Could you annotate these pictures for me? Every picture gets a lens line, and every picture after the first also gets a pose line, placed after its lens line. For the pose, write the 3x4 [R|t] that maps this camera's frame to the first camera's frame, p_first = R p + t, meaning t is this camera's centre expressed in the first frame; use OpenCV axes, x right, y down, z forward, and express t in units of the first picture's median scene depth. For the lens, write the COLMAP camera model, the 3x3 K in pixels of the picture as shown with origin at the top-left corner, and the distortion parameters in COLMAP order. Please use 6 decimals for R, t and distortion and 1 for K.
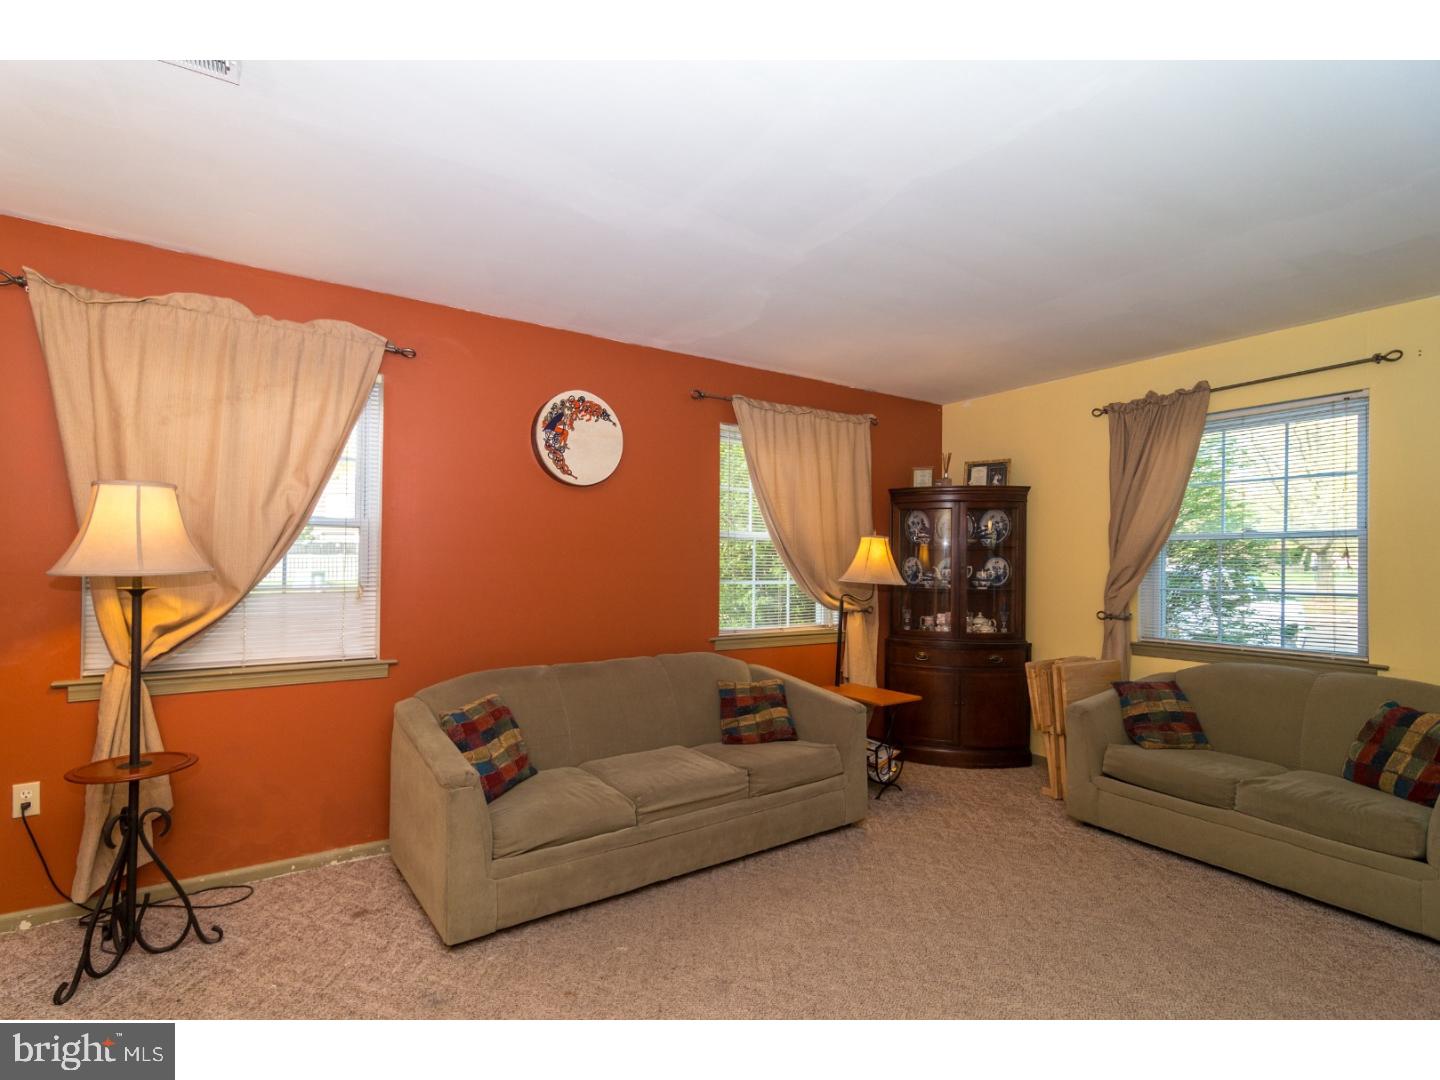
lens RADIAL K [[695.1, 0, 719.5], [0, 695.1, 554.5], [0, 0, 1]] dist [0.001383, -0.000069]
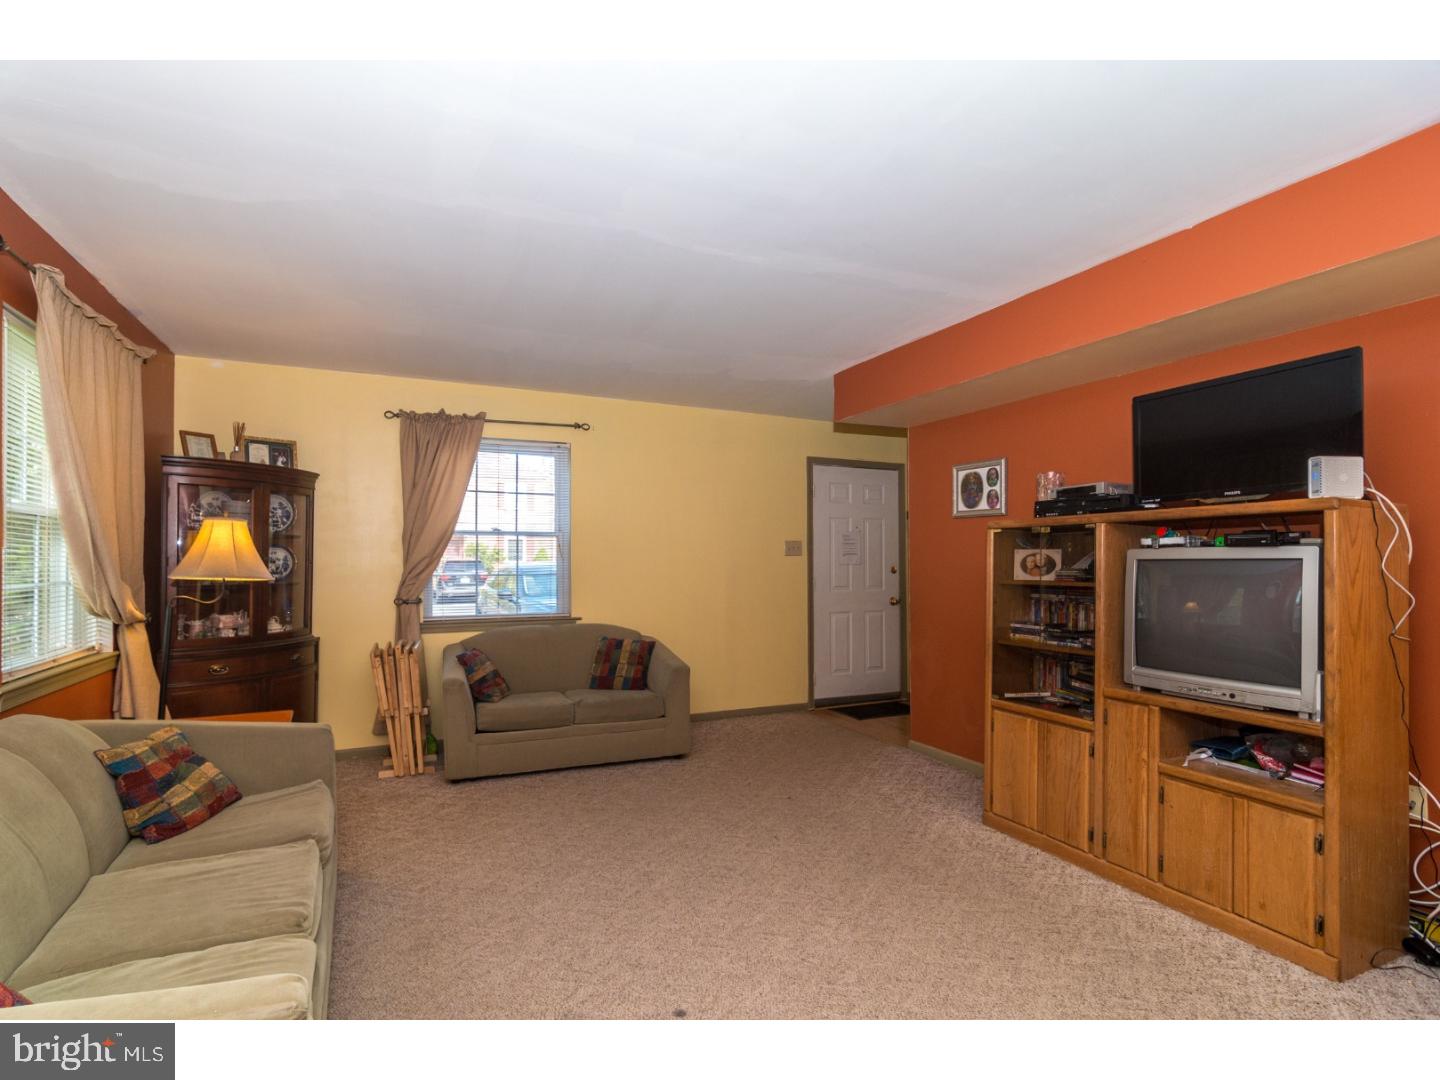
lens RADIAL K [[703.2, 0, 666.6], [0, 703.2, 552.9], [0, 0, 1]] dist [0.000717, 0.000113]
pose [[0.180933, 0.003687, 0.983489, -0.538078], [-0.010271, 0.999946, -0.001859, 0.010127], [-0.983442, -0.009765, 0.180961, 0.446333]]
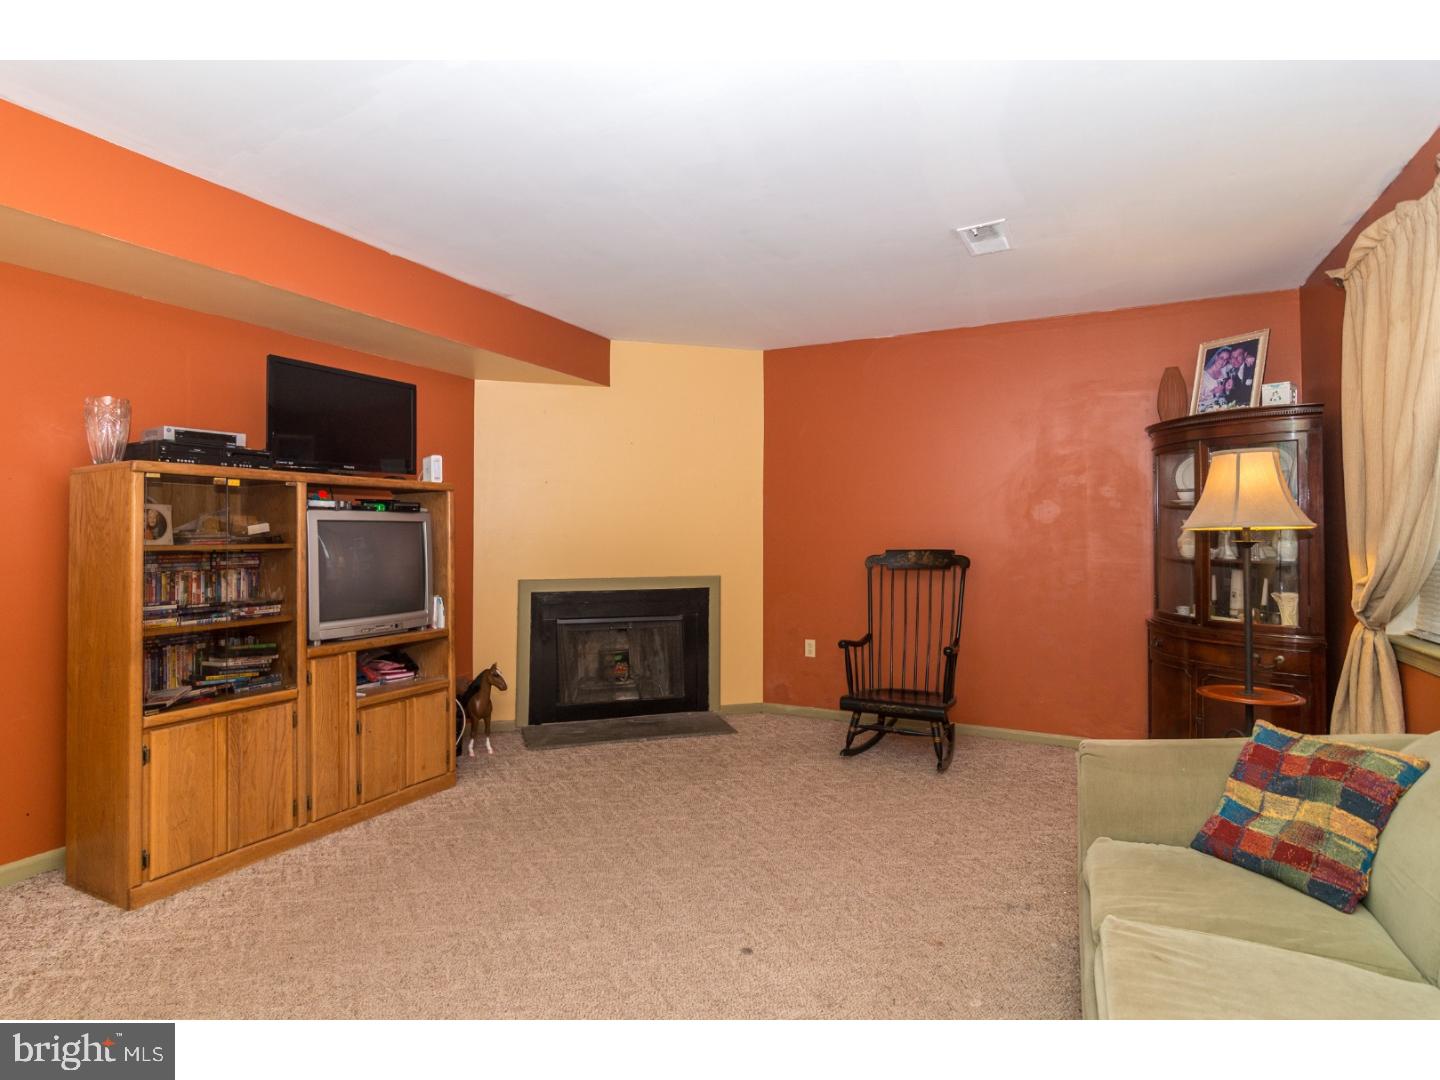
lens RADIAL K [[759.2, 0, 716.0], [0, 759.2, 514.5], [0, 0, 1]] dist [-0.001214, -0.001019]
pose [[-0.856899, -0.021877, -0.515020, 0.369664], [-0.003321, 0.999313, -0.036924, 0.034628], [0.515474, -0.029930, -0.856382, 1.058259]]
